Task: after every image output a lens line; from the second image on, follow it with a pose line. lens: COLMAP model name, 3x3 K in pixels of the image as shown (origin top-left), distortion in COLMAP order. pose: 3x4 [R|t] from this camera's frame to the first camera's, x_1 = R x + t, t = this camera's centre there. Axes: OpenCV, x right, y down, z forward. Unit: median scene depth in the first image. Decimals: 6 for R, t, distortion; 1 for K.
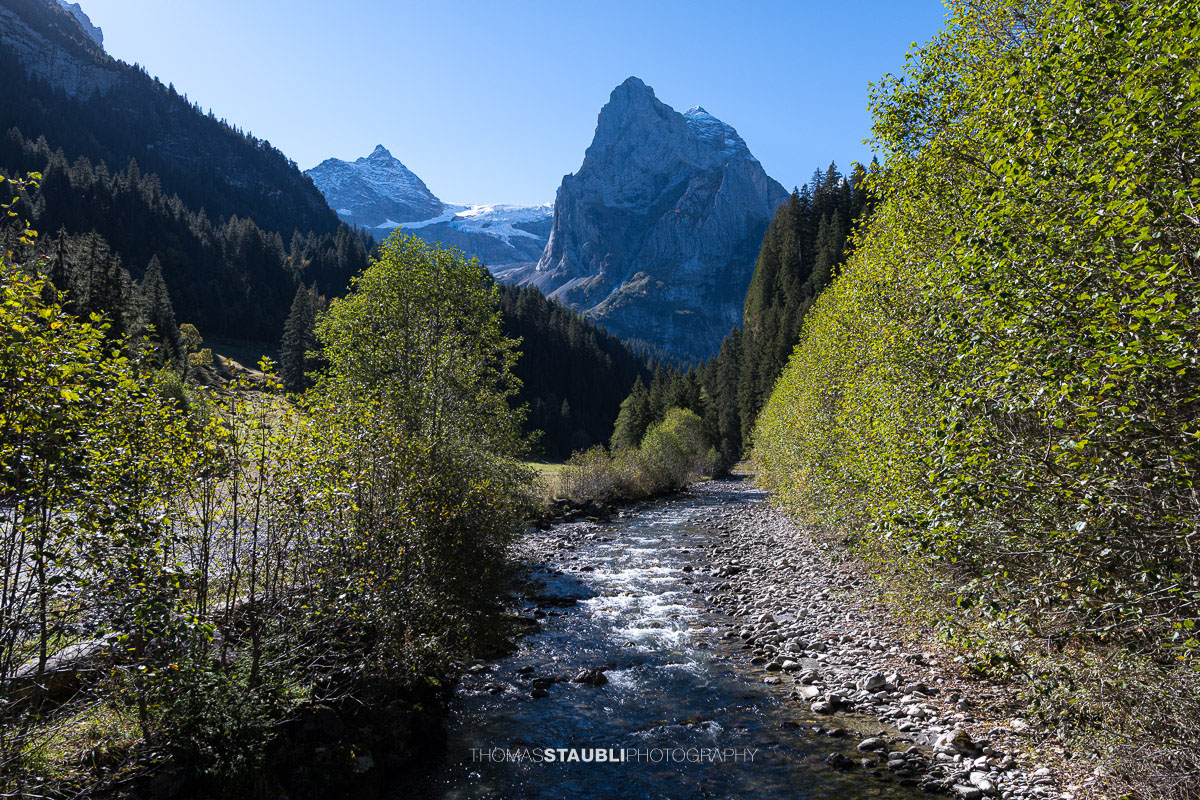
lens RADIAL K [[775.5, 0, 596.2], [0, 775.5, 393.1], [0, 0, 1]] dist [0.042857, -0.031632]
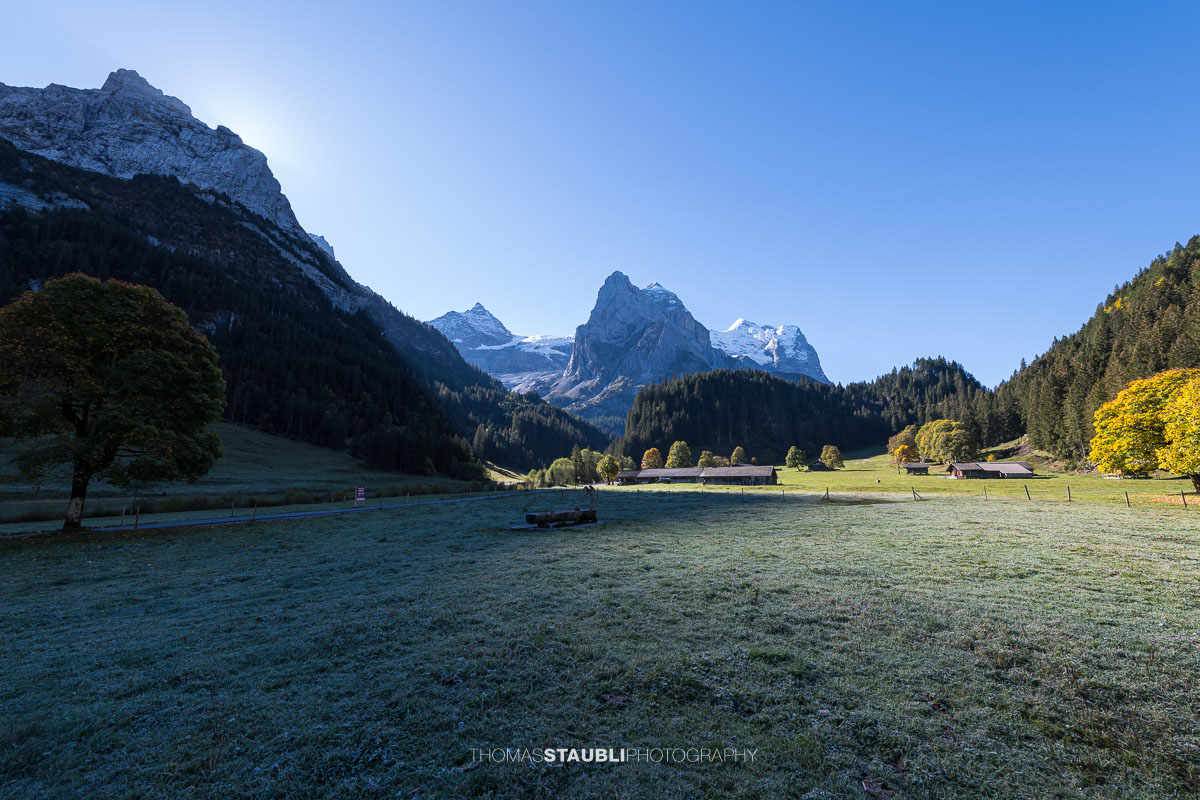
lens RADIAL K [[466.7, 0, 595.5], [0, 466.7, 400.9], [0, 0, 1]] dist [0.016093, -0.004499]
pose [[0.999915, 0.001710, -0.012956, 0.040615], [-0.002787, 0.996503, -0.083506, -0.024795], [0.012767, 0.083535, 0.996423, -0.291881]]
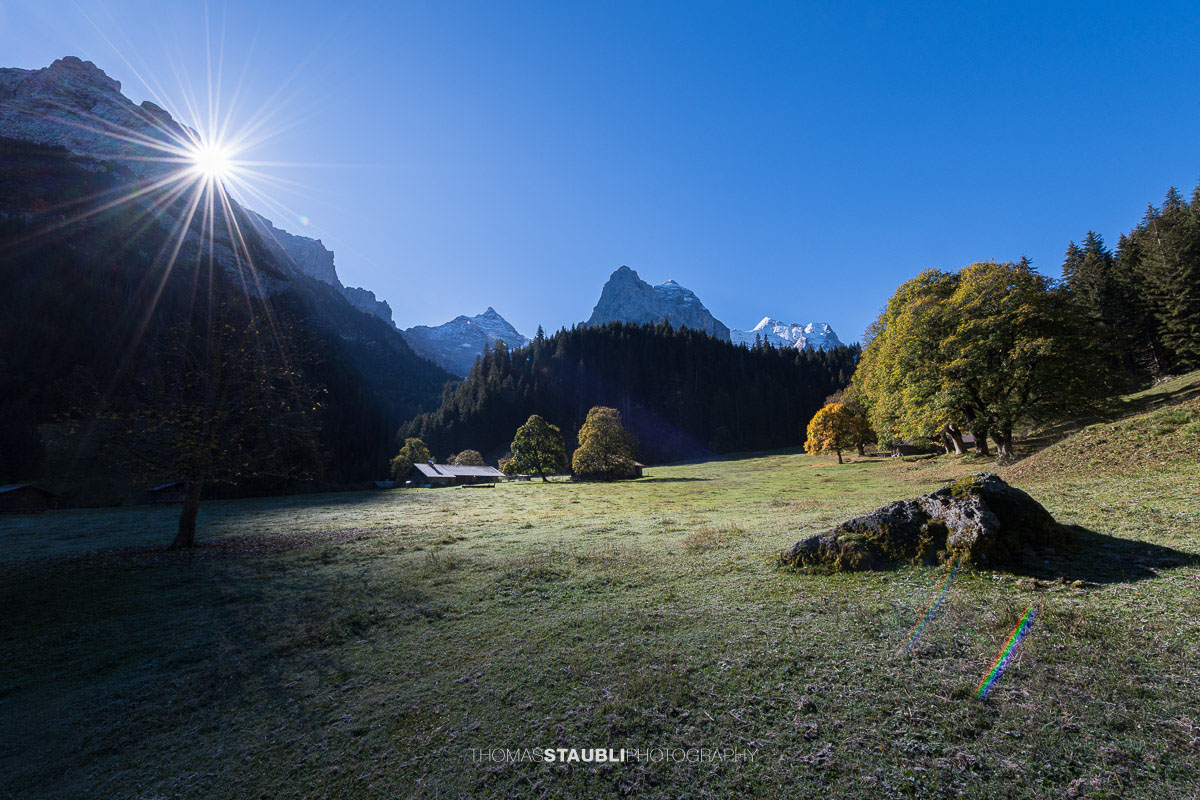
lens RADIAL K [[467.3, 0, 597.0], [0, 467.3, 400.7], [0, 0, 1]] dist [0.016283, -0.004673]
pose [[0.997126, -0.015289, -0.074200, 0.230852], [0.007863, 0.995021, -0.099357, -0.010086], [0.075350, 0.098488, 0.992282, -0.039238]]
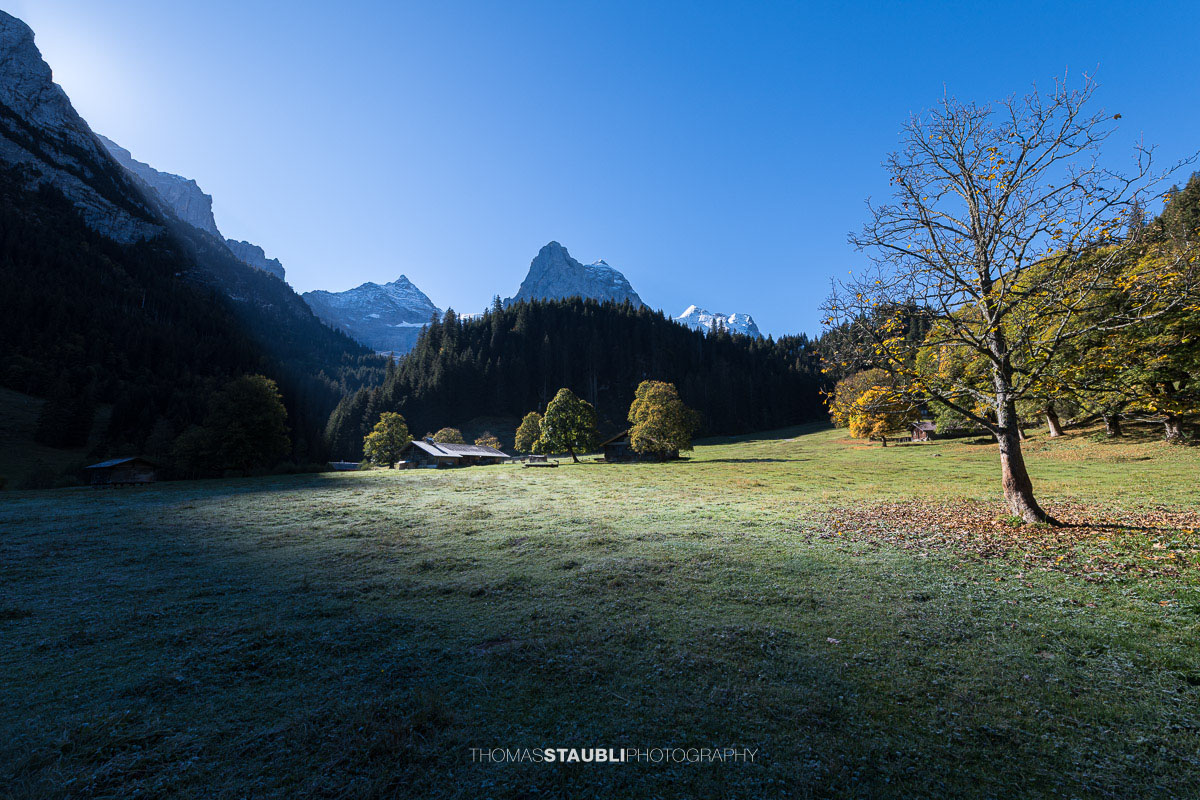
lens RADIAL K [[486.3, 0, 595.2], [0, 486.3, 400.8], [0, 0, 1]] dist [0.014079, -0.003901]
pose [[0.996168, 0.016917, 0.085813, 0.197970], [-0.011279, 0.997771, -0.065766, -0.008076], [-0.086734, 0.064546, 0.994138, -0.031336]]
